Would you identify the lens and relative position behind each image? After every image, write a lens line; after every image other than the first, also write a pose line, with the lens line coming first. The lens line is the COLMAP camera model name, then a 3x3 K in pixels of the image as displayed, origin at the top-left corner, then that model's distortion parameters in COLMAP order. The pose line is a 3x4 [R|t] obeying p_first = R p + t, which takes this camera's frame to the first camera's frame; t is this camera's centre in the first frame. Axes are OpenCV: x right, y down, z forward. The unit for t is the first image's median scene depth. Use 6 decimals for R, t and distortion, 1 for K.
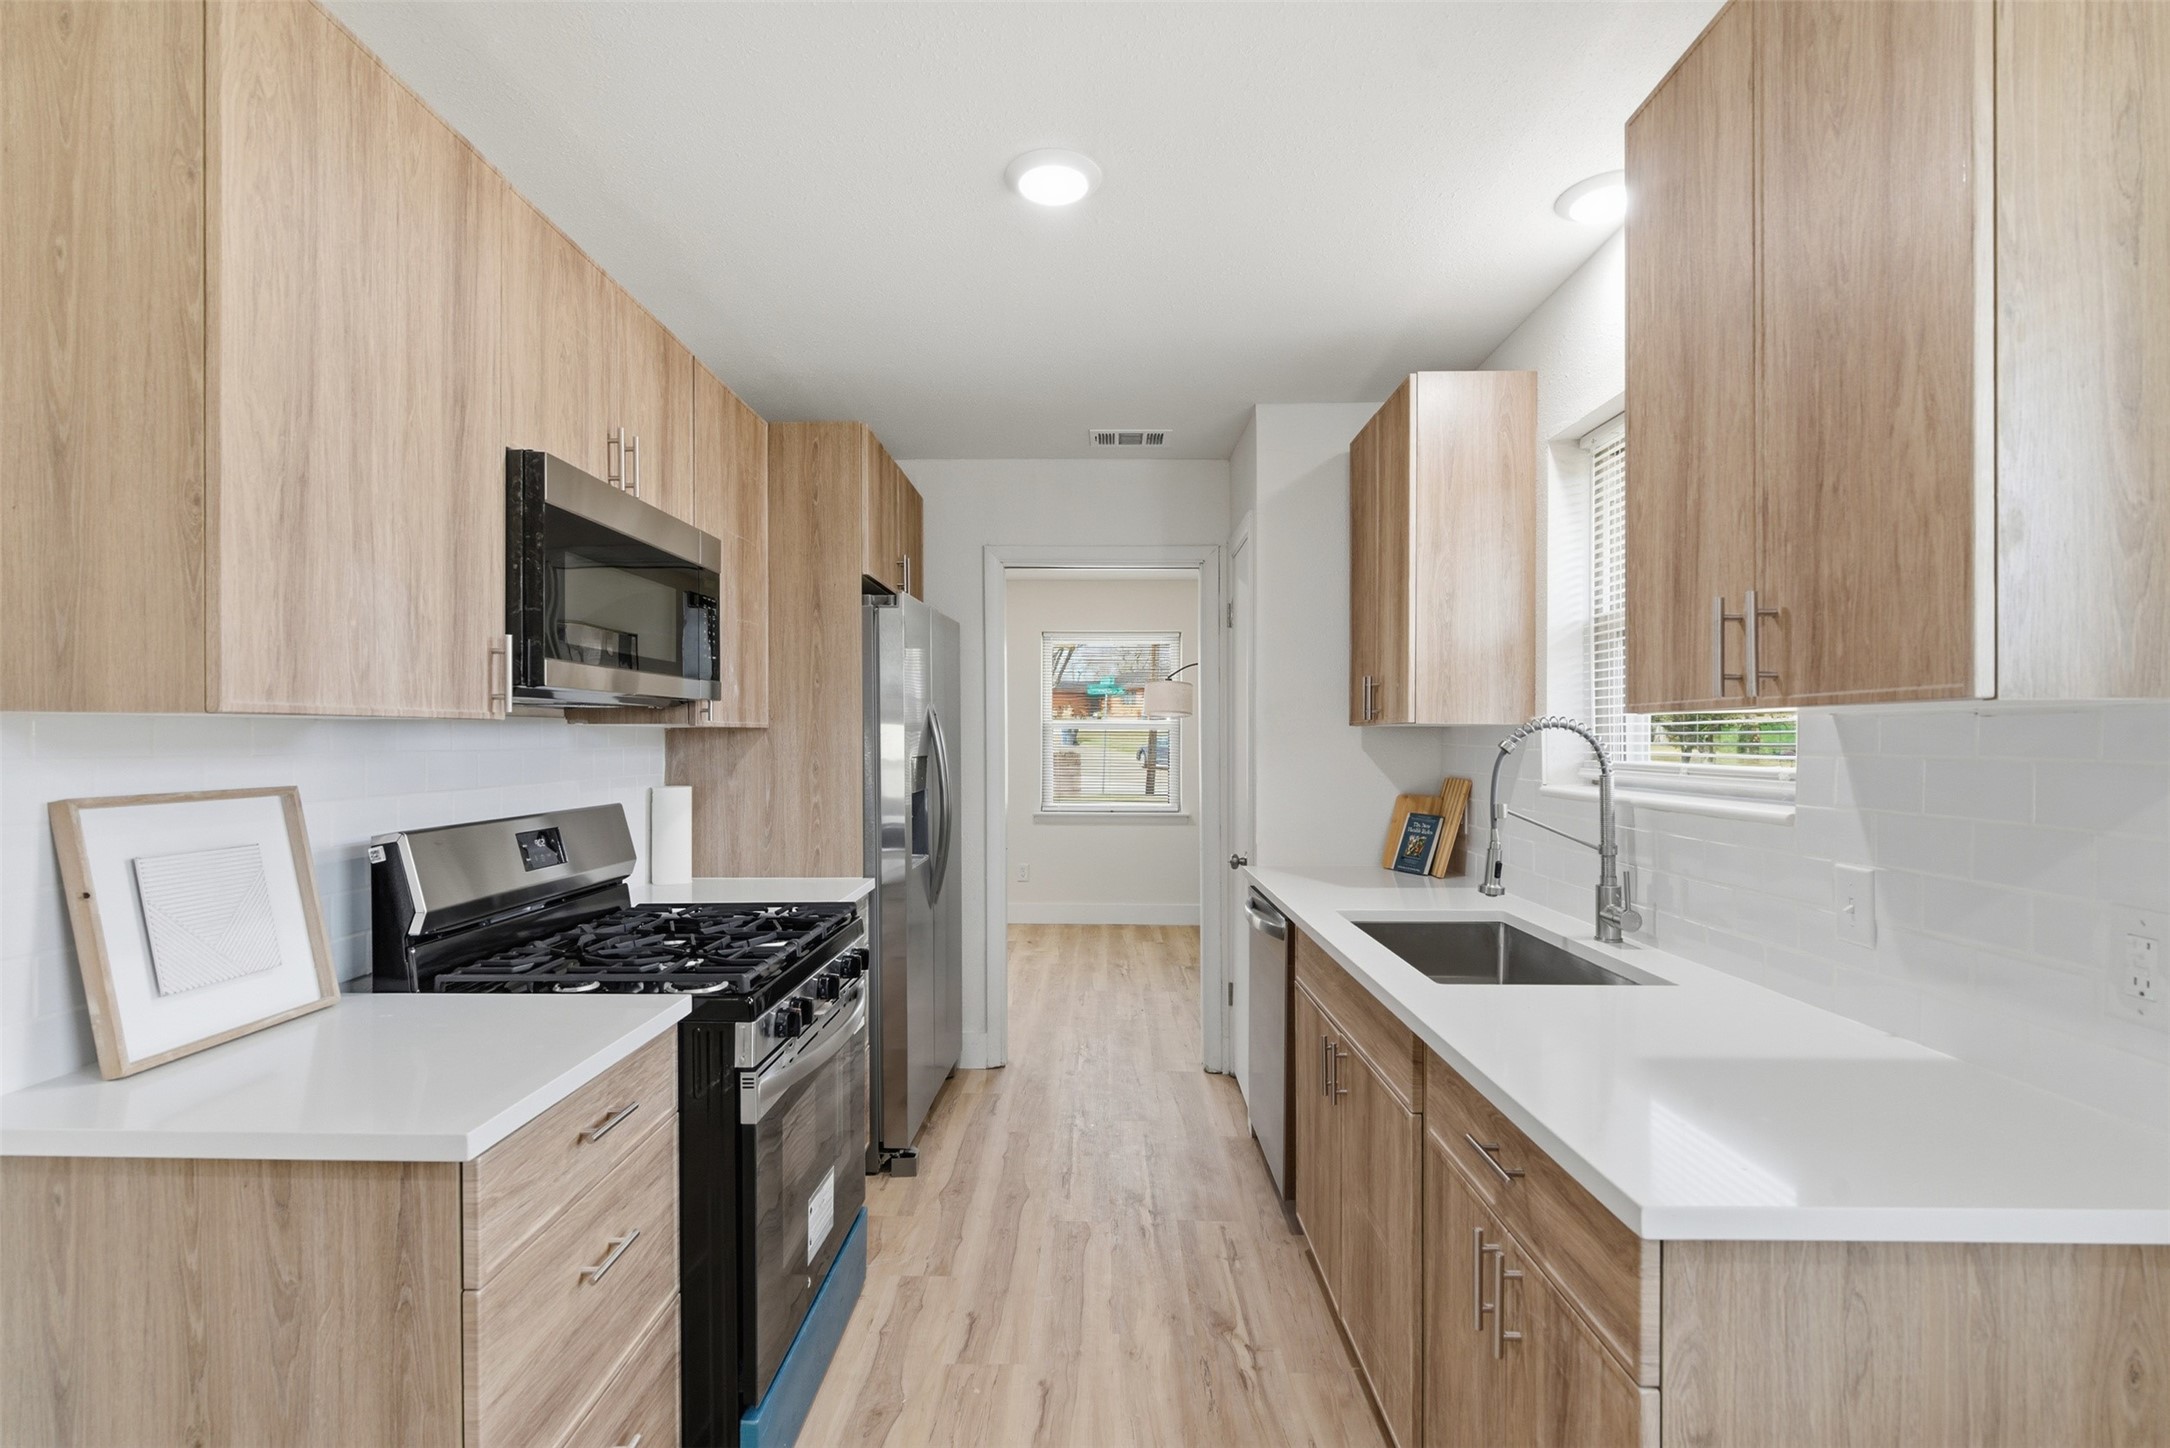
lens RADIAL K [[989.7, 0, 1066.7], [0, 989.7, 736.4], [0, 0, 1]] dist [0.001148, -0.000045]
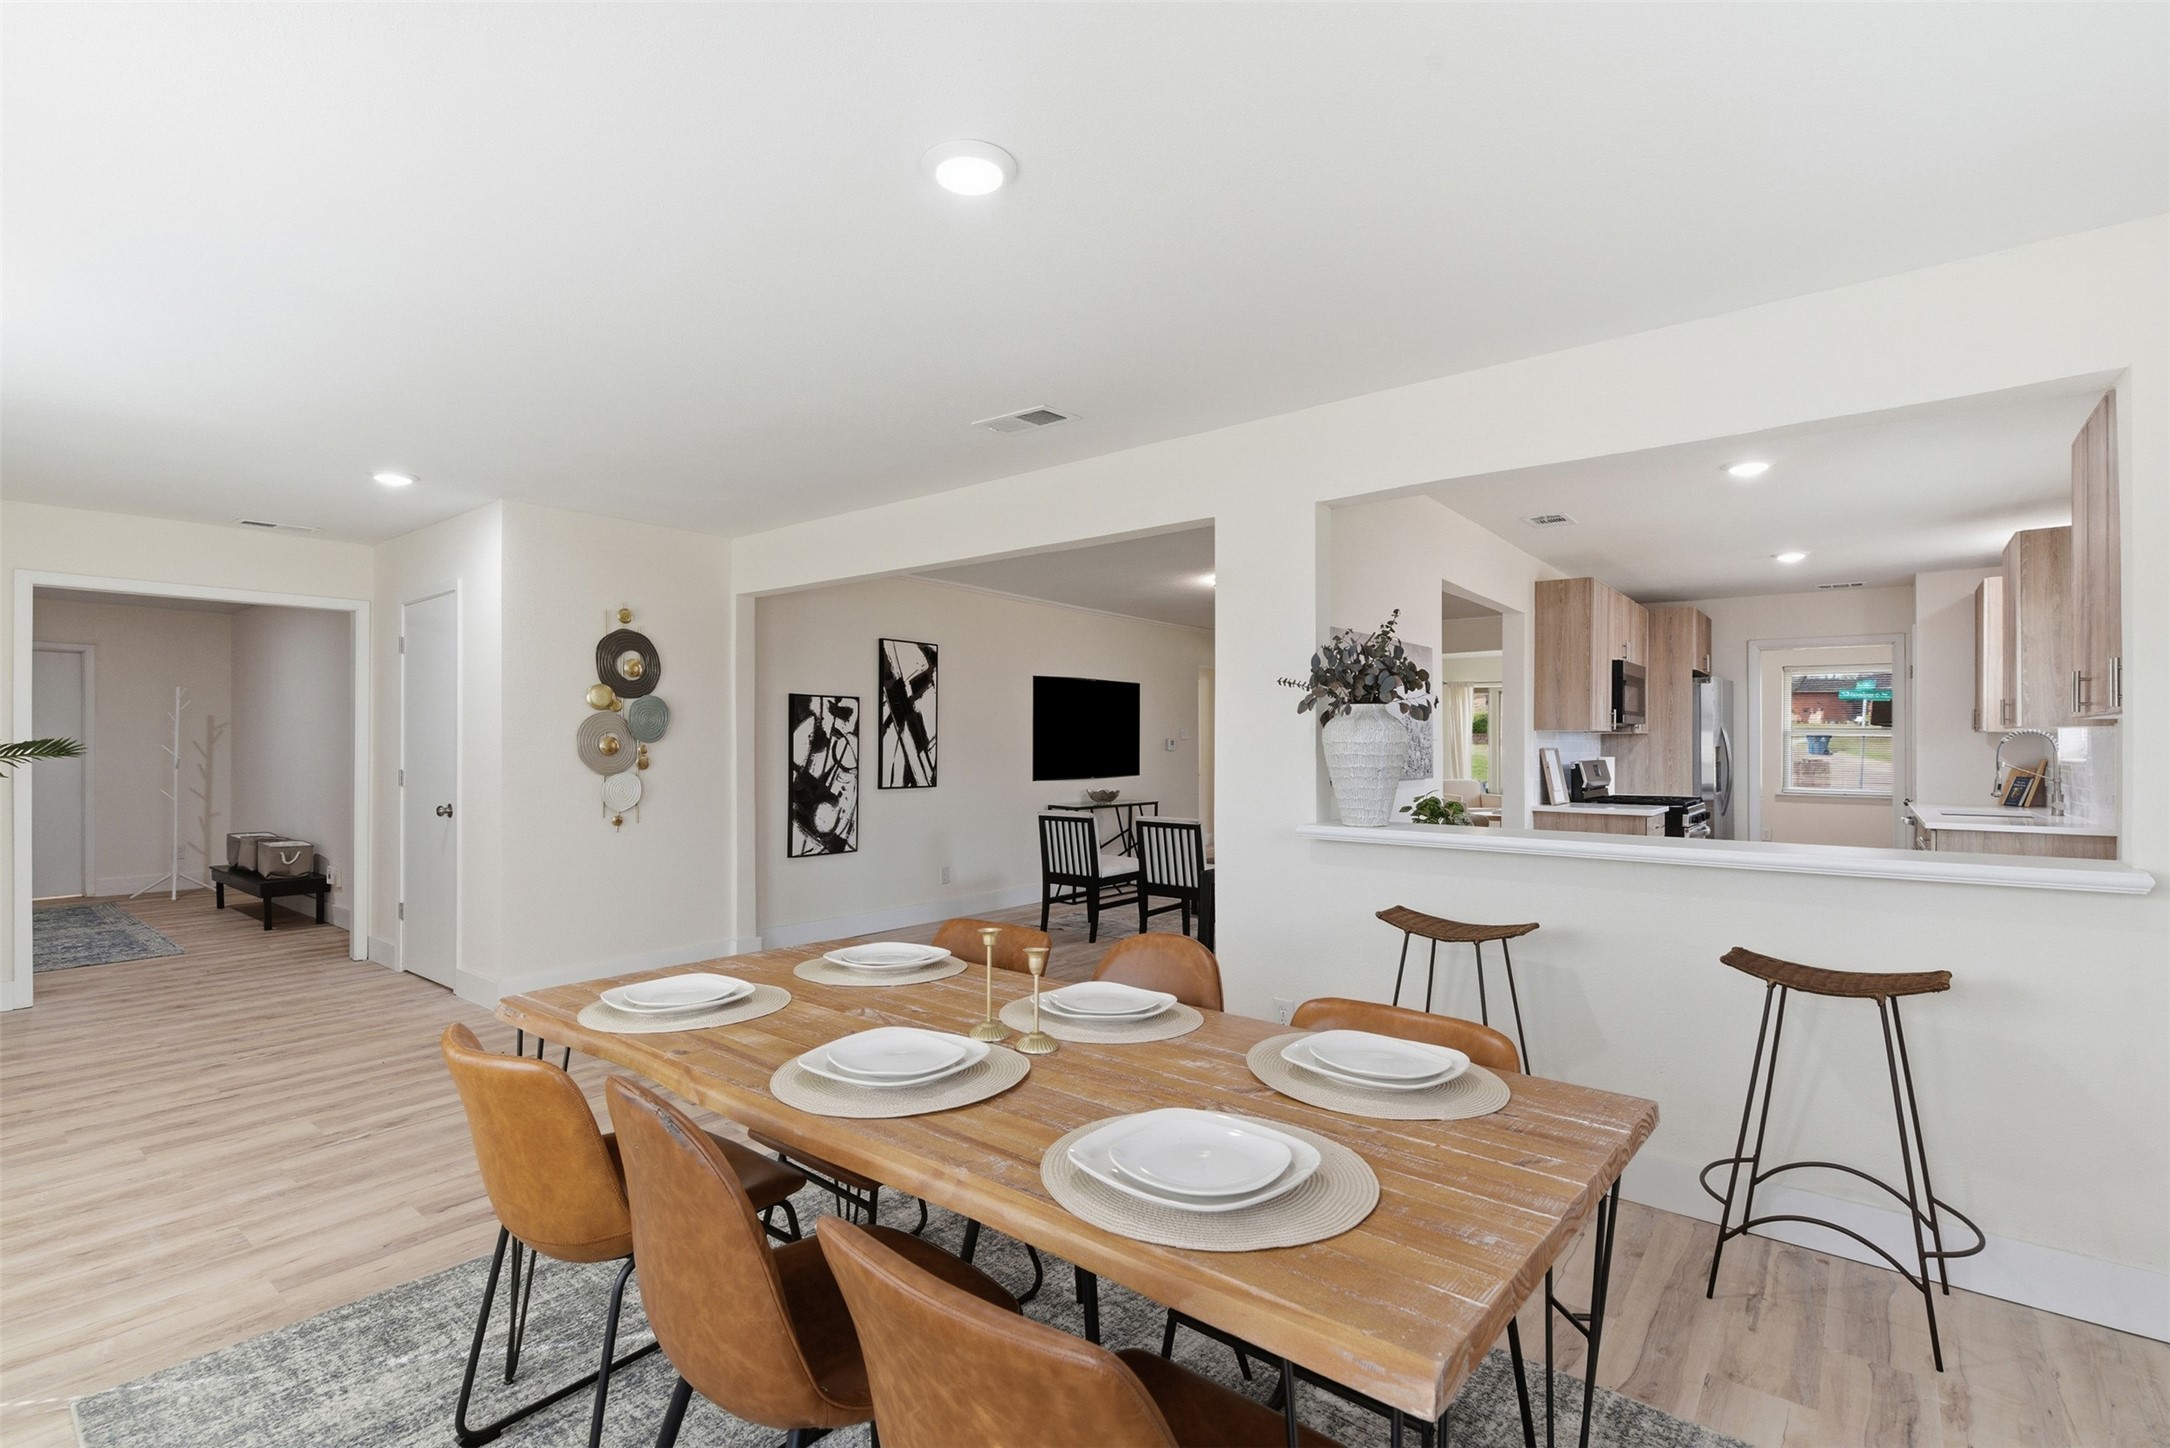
lens RADIAL K [[987.1, 0, 1091.2], [0, 987.1, 735.2], [0, 0, 1]] dist [-0.000864, -0.000887]
pose [[0.805779, 0.003268, -0.592207, 0.033830], [-0.007476, 0.999961, -0.004654, 0.016122], [0.592169, 0.008178, 0.805772, -1.756592]]
